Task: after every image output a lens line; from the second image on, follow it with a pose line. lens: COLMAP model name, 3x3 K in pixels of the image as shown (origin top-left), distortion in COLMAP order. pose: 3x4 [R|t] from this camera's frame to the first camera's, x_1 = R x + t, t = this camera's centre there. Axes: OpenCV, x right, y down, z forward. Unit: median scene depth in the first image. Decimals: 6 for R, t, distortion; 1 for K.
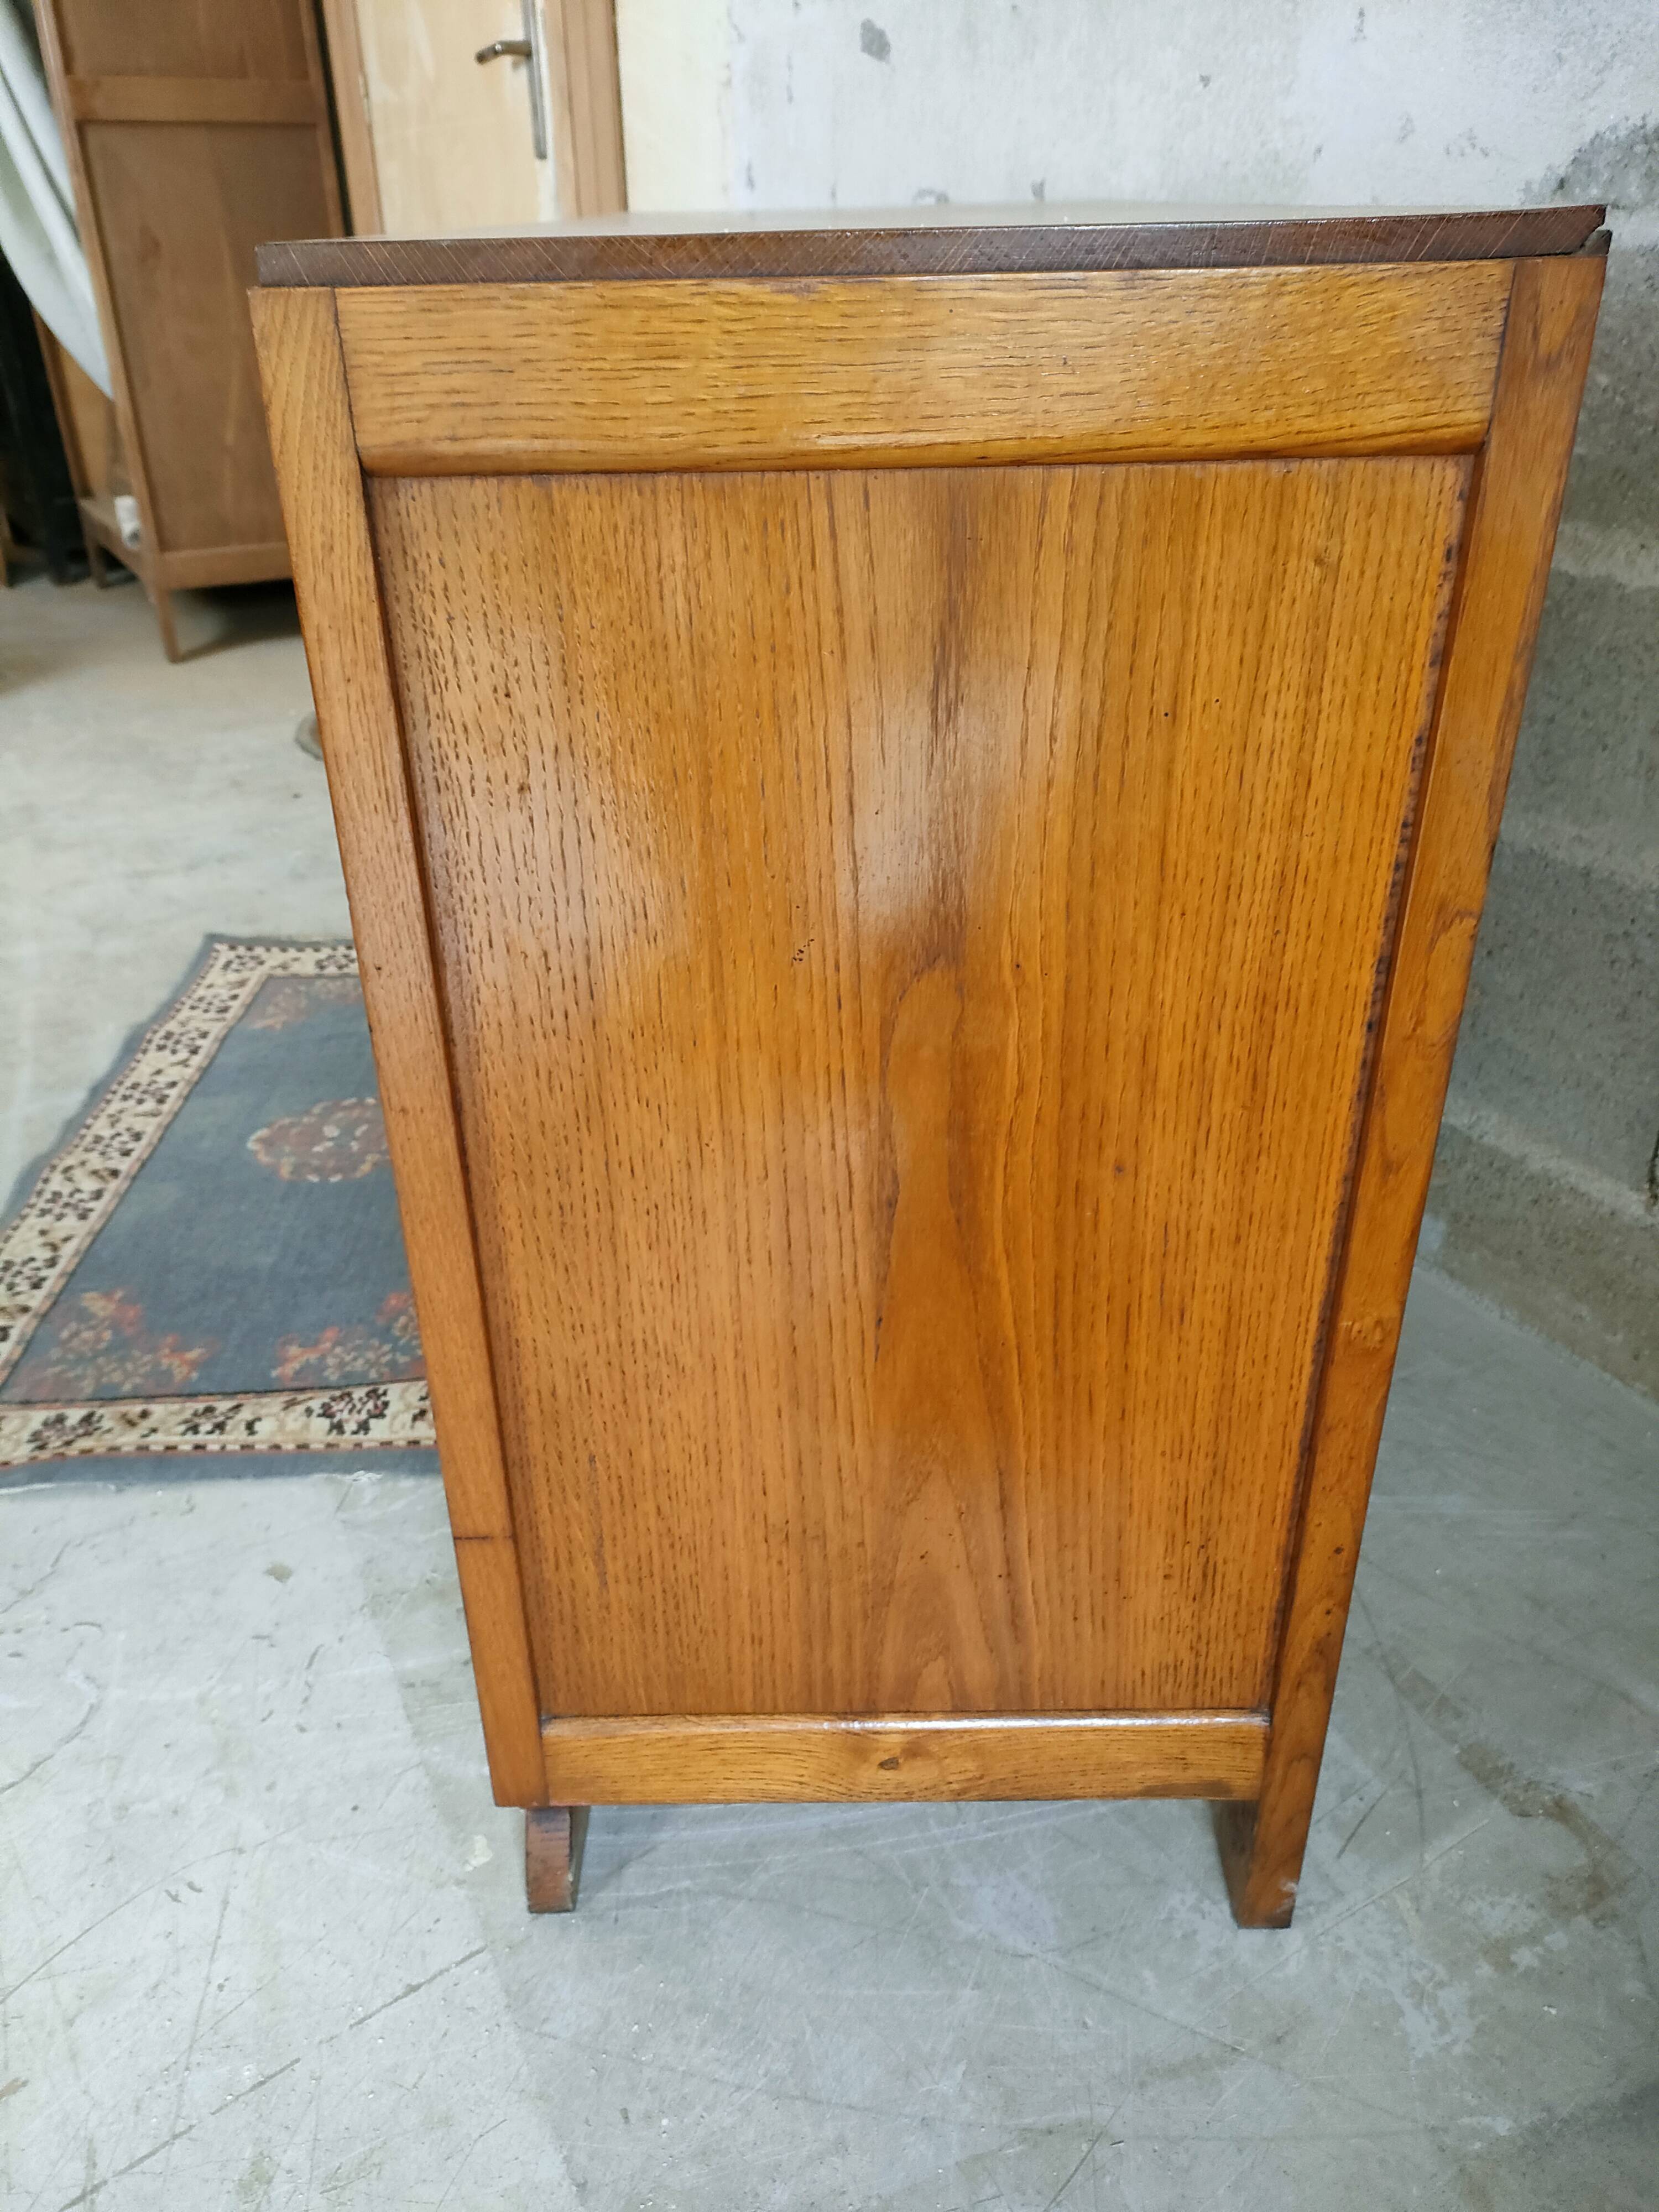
lens RADIAL K [[1637.0, 0, 804.1], [0, 1637.0, 1105.2], [0, 0, 1]] dist [0.045678, -0.051185]
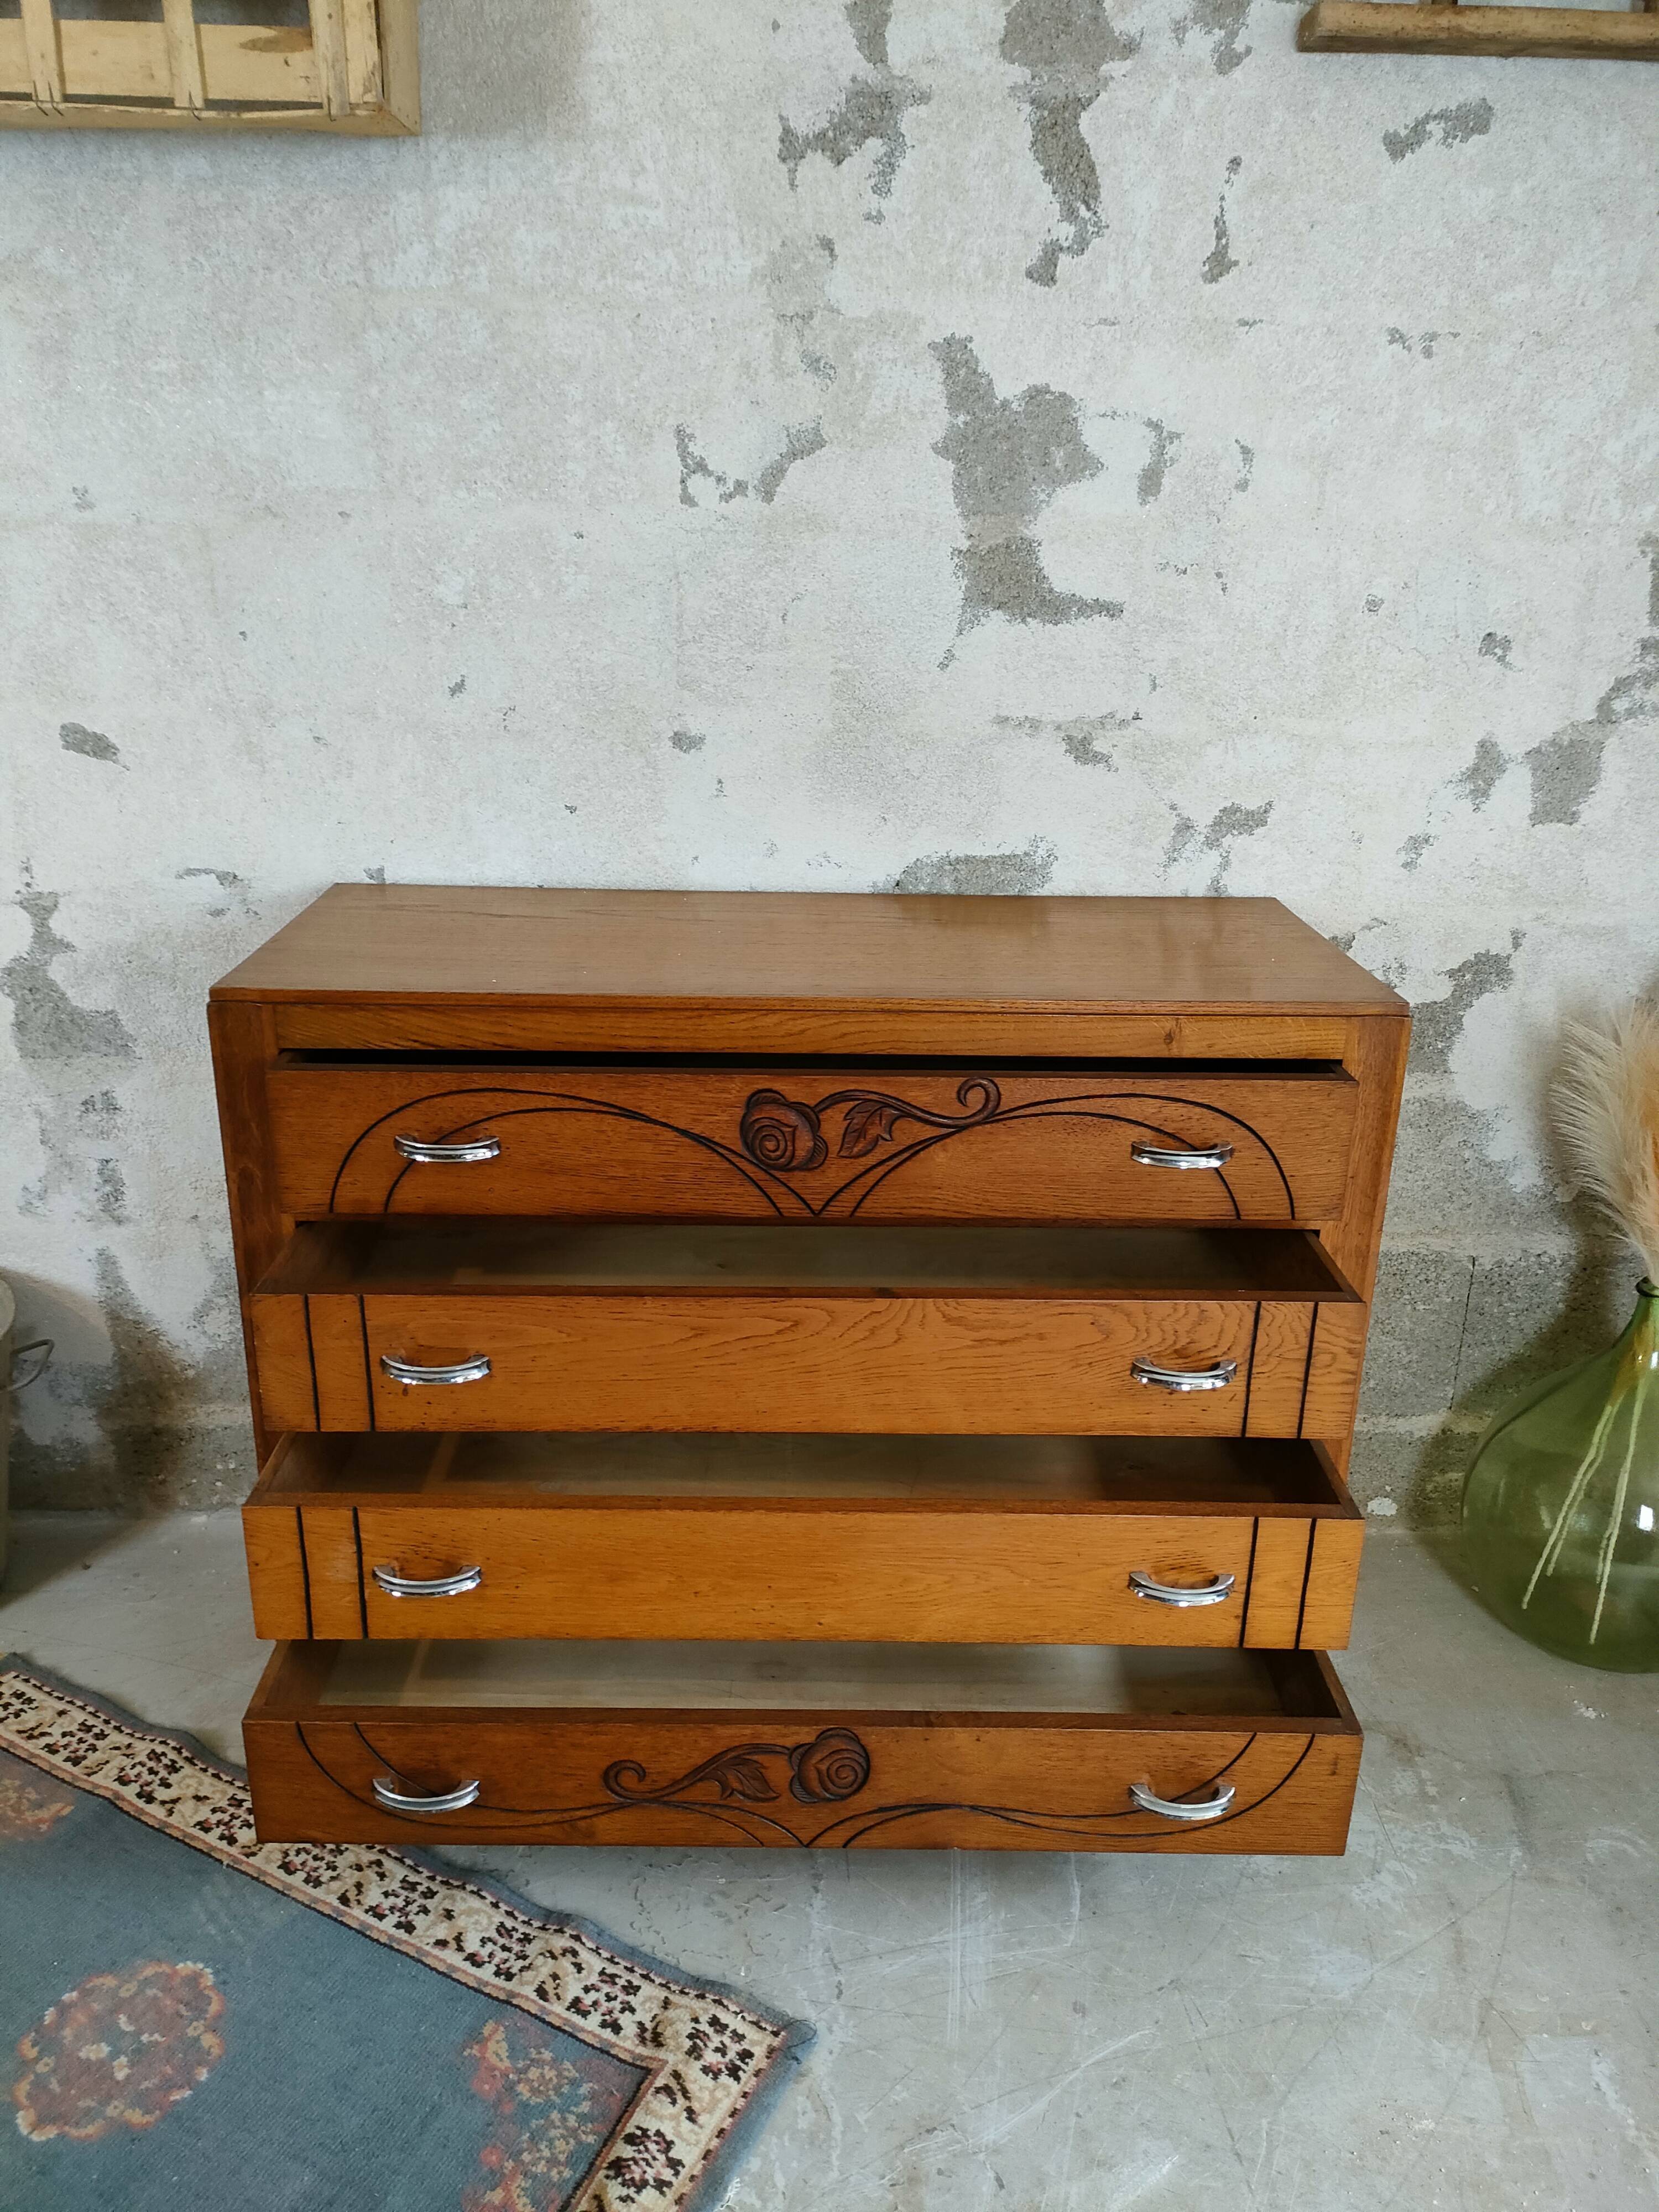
lens RADIAL K [[1637.0, 0, 823.2], [0, 1637.0, 1104.7], [0, 0, 1]] dist [0.045678, -0.051185]
pose [[0.485035, -0.268697, 0.832192, -0.897041], [0.400130, 0.914358, 0.062015, -0.424551], [-0.777584, 0.302905, 0.551009, 0.181938]]
